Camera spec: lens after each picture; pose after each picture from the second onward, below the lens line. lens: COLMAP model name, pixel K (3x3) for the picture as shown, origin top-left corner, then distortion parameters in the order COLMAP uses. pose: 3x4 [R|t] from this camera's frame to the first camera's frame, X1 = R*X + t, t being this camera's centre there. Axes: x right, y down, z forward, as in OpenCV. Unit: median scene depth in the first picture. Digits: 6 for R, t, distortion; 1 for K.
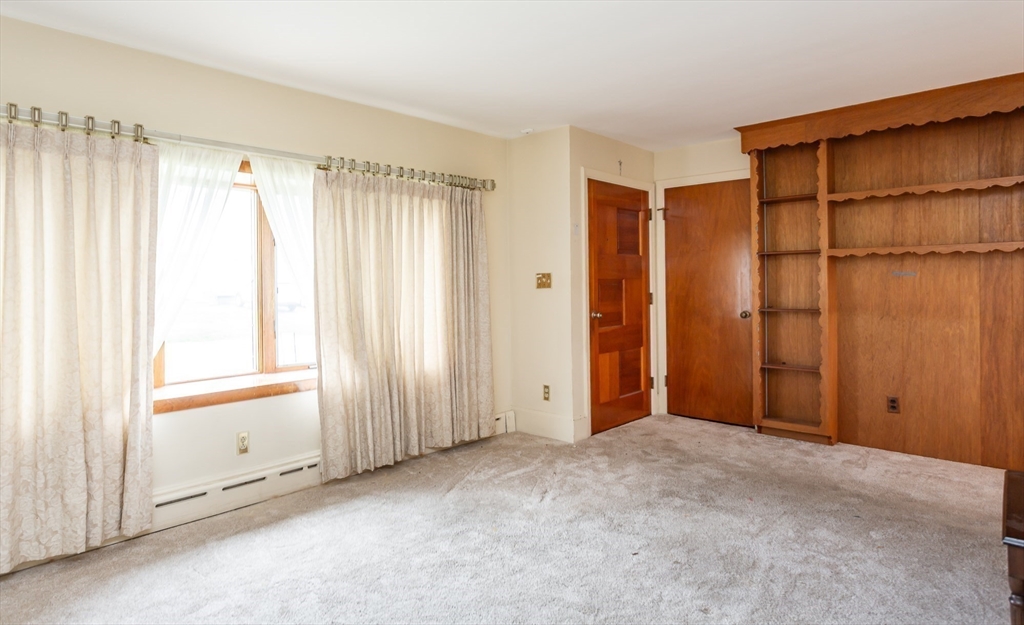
lens RADIAL K [[611.1, 0, 512.3], [0, 611.1, 277.9], [0, 0, 1]] dist [-0.002380, -0.000239]
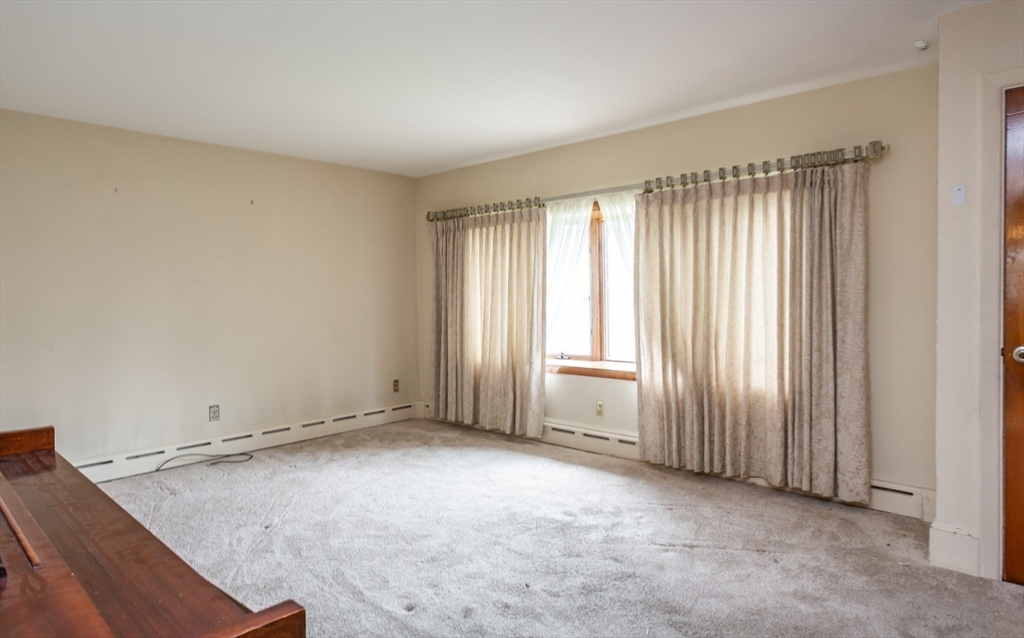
lens RADIAL K [[591.8, 0, 512.0], [0, 591.8, 319.0], [0, 0, 1]] dist [-0.000259, 0.000298]
pose [[0.006119, 0.045813, -0.998931, 0.826145], [0.006984, 0.998924, 0.045855, 0.006793], [0.999957, -0.007257, 0.005793, 0.750410]]
